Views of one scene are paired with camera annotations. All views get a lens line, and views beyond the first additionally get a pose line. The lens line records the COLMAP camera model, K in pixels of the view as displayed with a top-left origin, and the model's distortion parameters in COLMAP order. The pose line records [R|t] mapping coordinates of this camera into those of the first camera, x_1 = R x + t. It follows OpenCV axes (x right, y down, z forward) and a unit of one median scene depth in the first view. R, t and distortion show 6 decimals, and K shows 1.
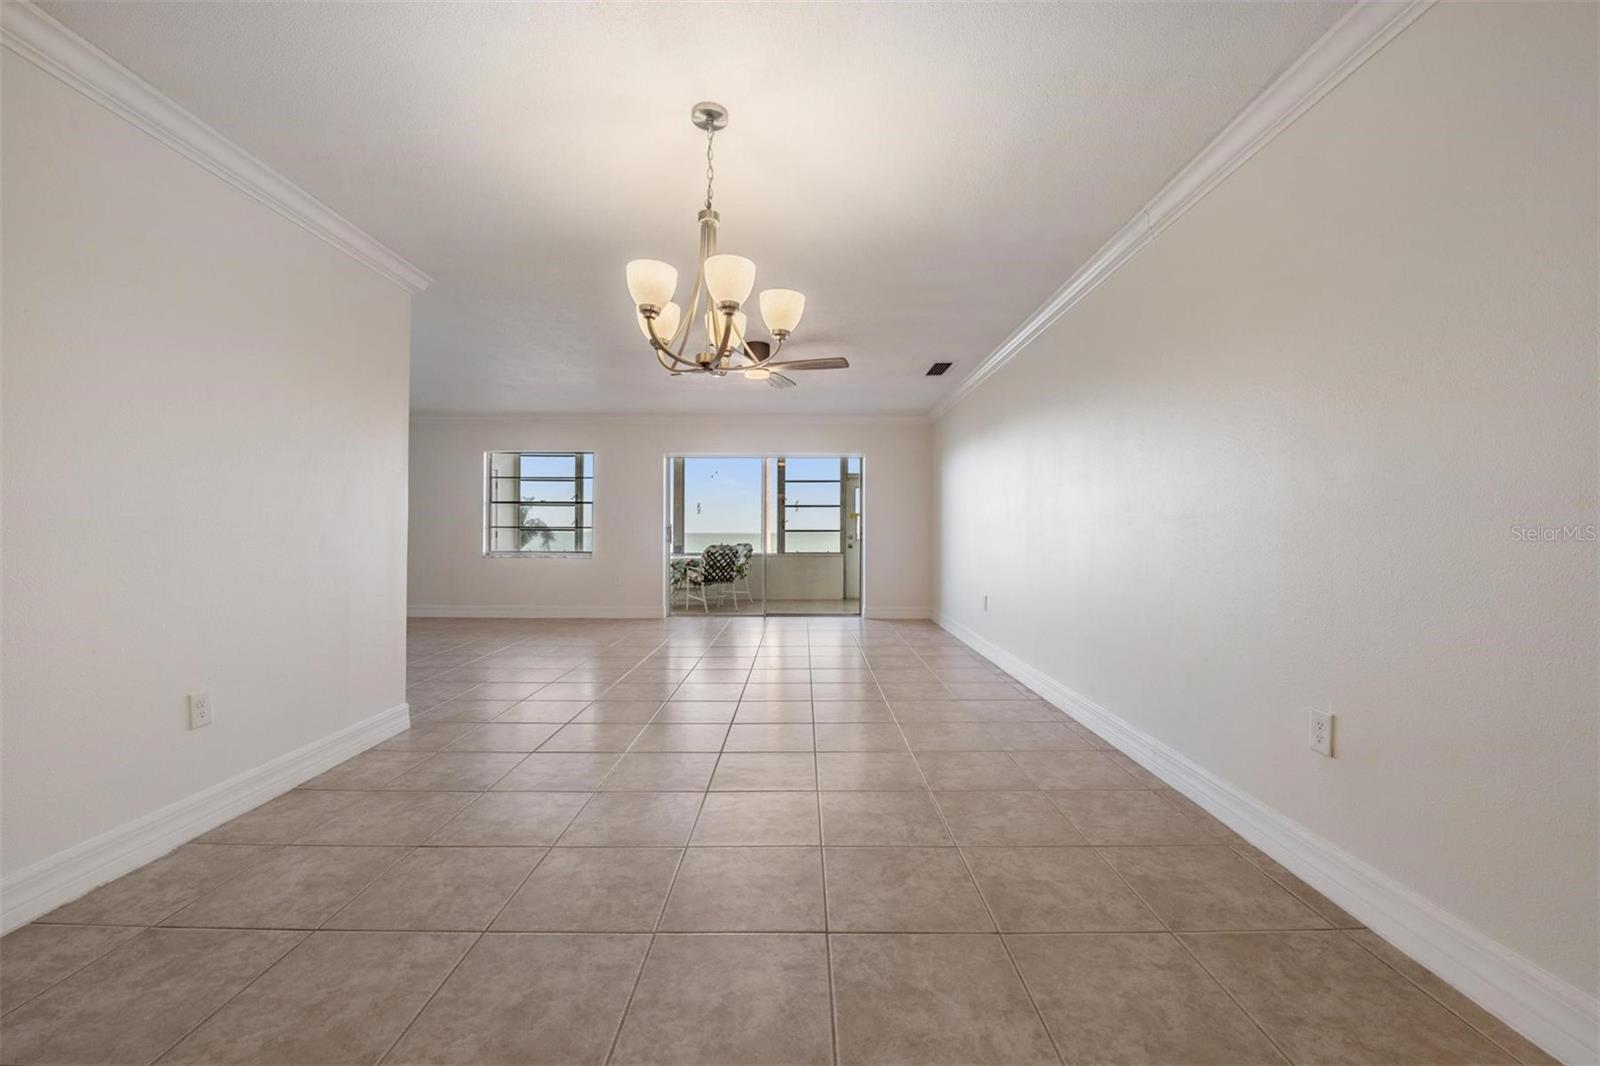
lens RADIAL K [[628.5, 0, 793.1], [0, 628.5, 529.7], [0, 0, 1]] dist [-0.001508, -0.007520]
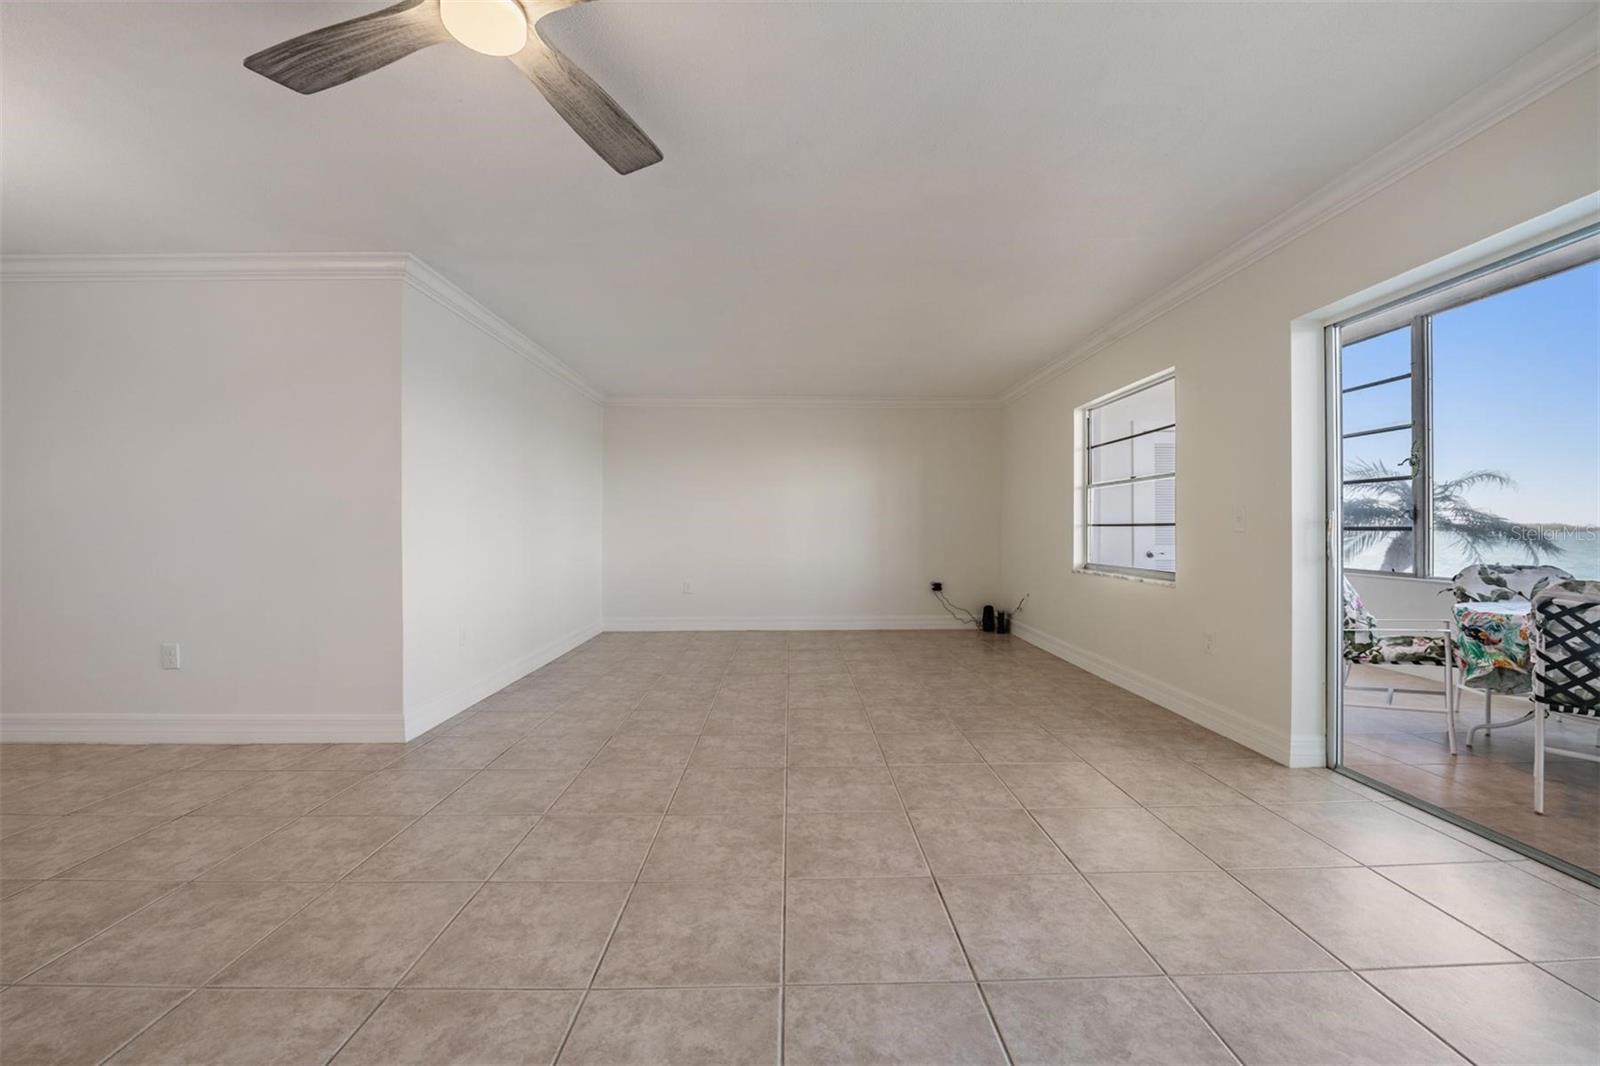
lens RADIAL K [[635.4, 0, 799.4], [0, 635.4, 510.6], [0, 0, 1]] dist [-0.005297, -0.004638]
pose [[0.023809, -0.030283, -0.999258, 0.145328], [0.003503, 0.999538, -0.030208, 0.000208], [0.999710, -0.002781, 0.023904, 0.635972]]
